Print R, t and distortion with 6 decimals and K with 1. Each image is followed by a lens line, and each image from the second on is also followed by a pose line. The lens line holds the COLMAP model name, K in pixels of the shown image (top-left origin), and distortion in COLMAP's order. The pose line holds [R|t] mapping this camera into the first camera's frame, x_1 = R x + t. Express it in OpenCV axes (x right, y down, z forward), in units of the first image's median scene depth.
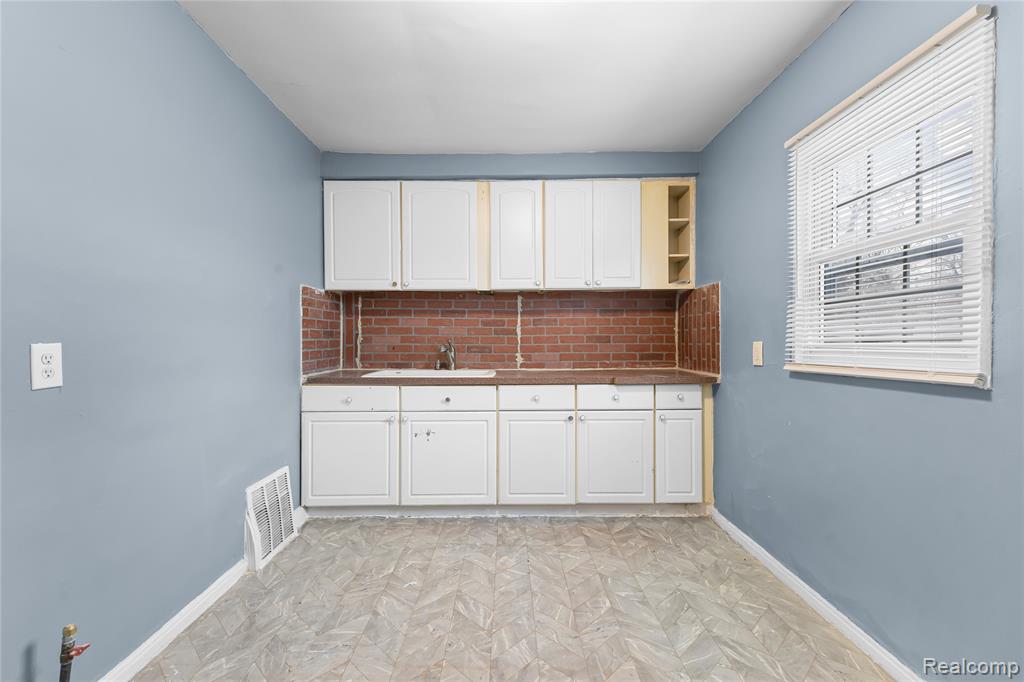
lens RADIAL K [[442.4, 0, 510.3], [0, 442.4, 340.6], [0, 0, 1]] dist [0.007332, -0.002014]
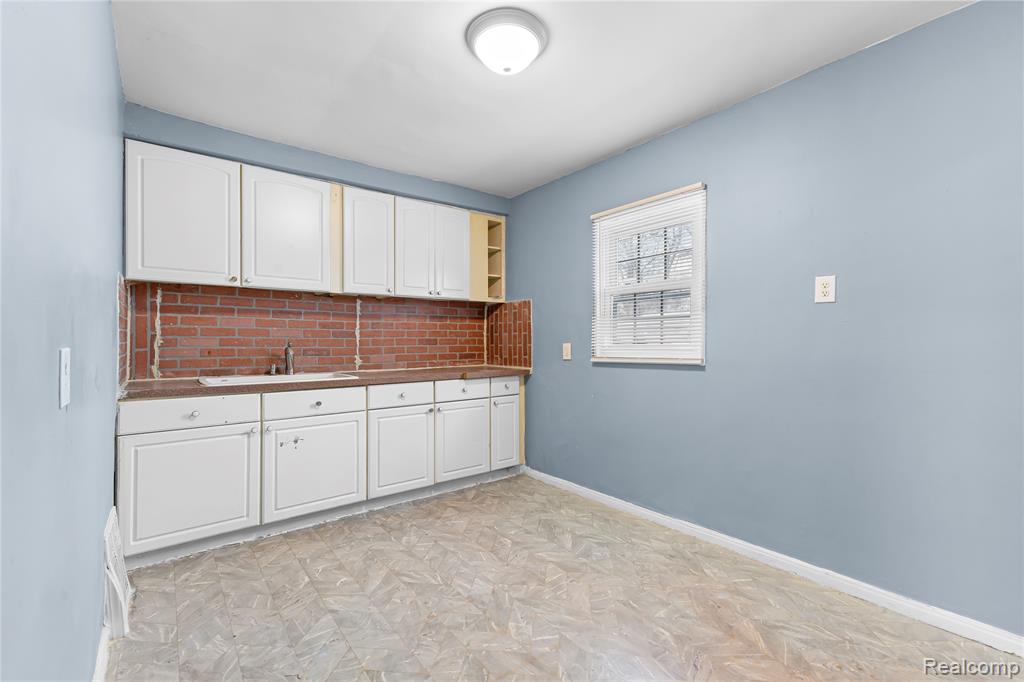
lens RADIAL K [[442.4, 0, 517.5], [0, 442.4, 341.8], [0, 0, 1]] dist [0.007332, -0.002014]
pose [[0.784812, -0.001163, 0.619733, -0.402548], [0.002174, 0.999997, -0.000876, -0.001678], [-0.619730, 0.002035, 0.784812, -0.042574]]
